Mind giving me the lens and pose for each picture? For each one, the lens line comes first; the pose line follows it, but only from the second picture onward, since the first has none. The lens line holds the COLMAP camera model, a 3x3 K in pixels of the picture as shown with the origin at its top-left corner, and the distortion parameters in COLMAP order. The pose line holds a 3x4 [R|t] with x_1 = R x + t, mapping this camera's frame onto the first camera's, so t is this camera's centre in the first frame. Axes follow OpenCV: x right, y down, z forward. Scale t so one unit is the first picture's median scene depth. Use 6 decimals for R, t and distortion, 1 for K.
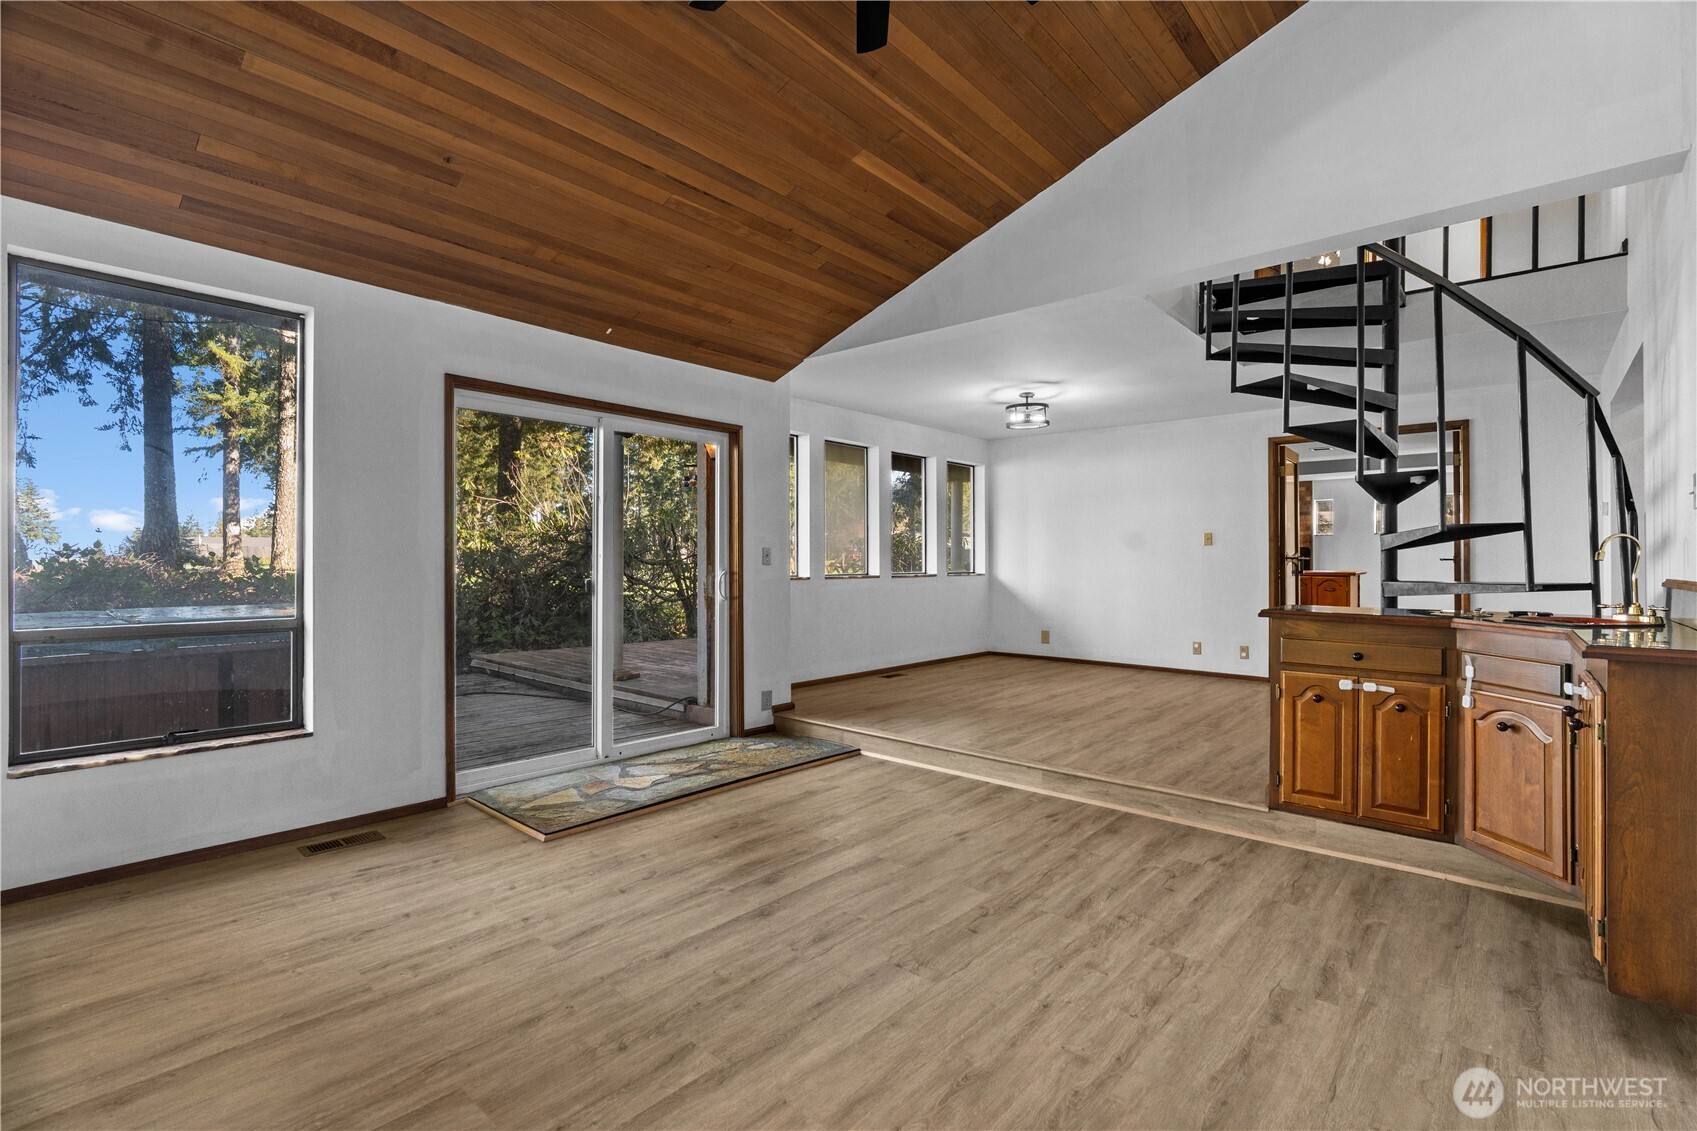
lens RADIAL K [[766.2, 0, 847.0], [0, 766.2, 557.5], [0, 0, 1]] dist [-0.009674, 0.003802]
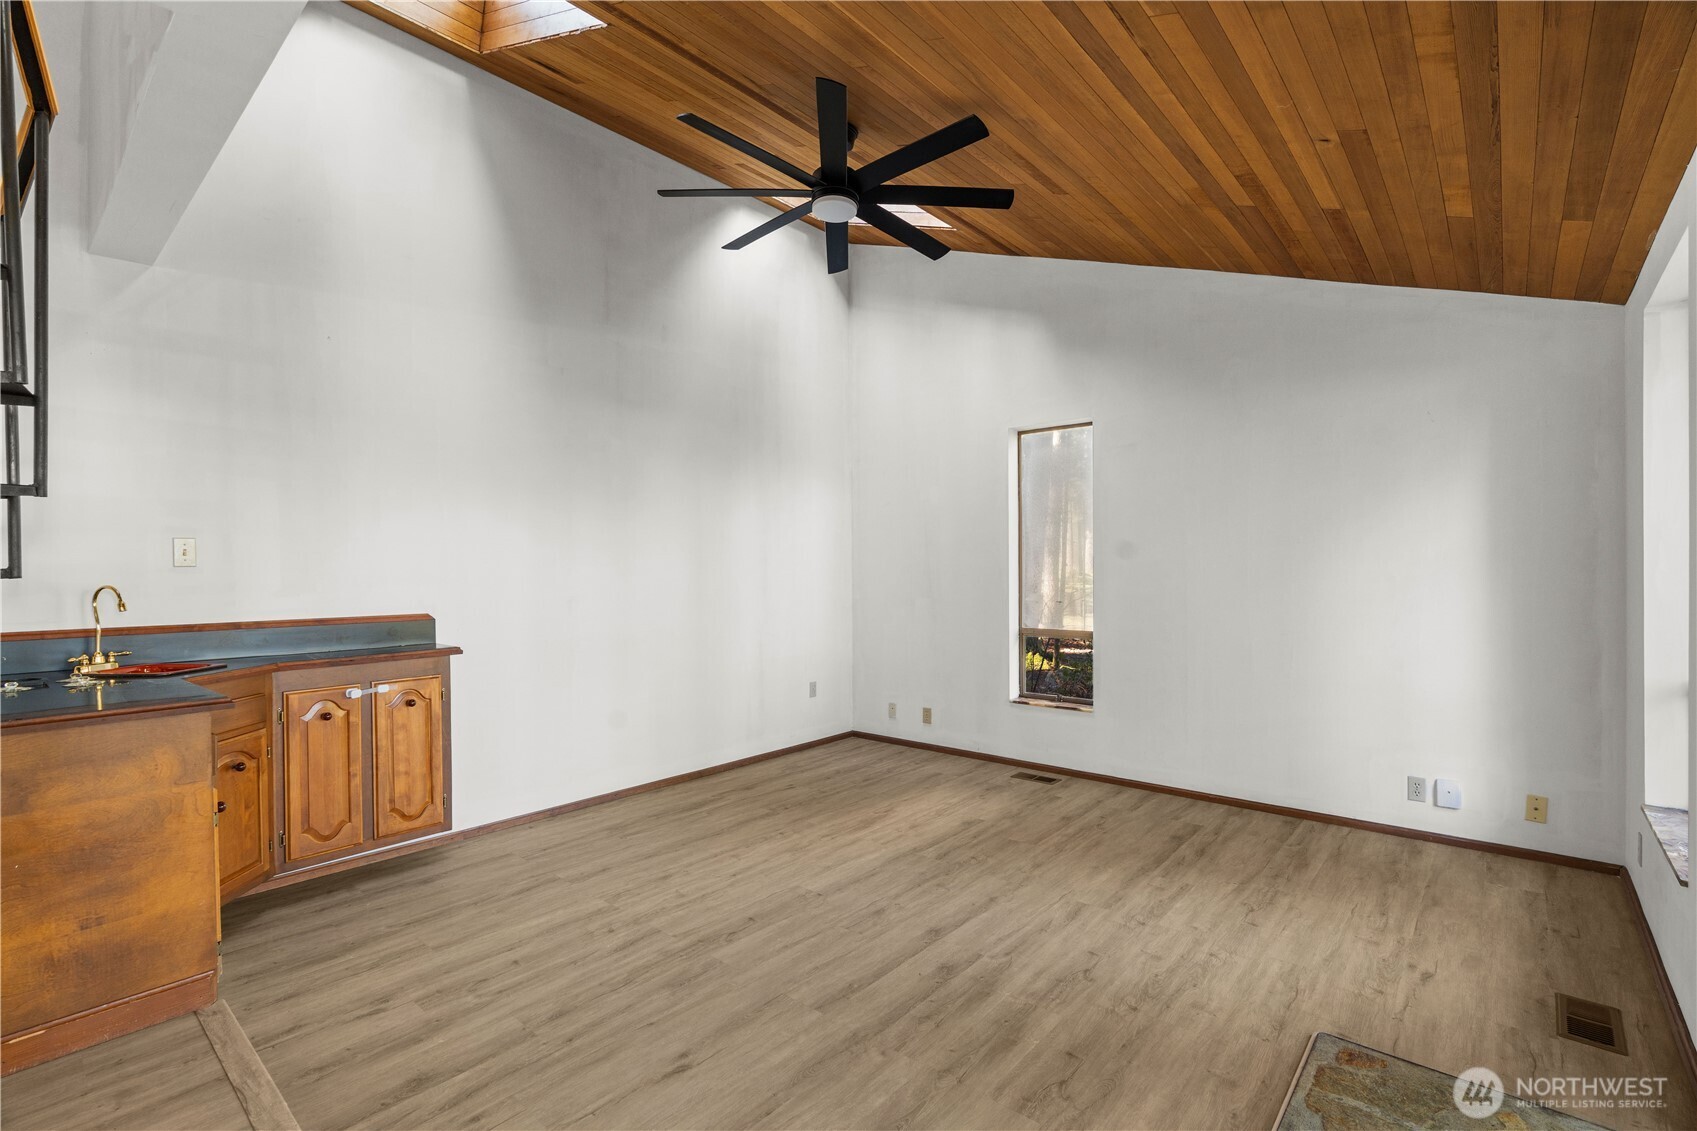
lens RADIAL K [[766.2, 0, 845.6], [0, 766.2, 575.3], [0, 0, 1]] dist [-0.009674, 0.003802]
pose [[-0.999975, 0.003022, -0.006448, 0.022688], [0.003013, 0.999994, 0.001518, -0.042456], [0.006453, 0.001498, -0.999978, 1.991868]]
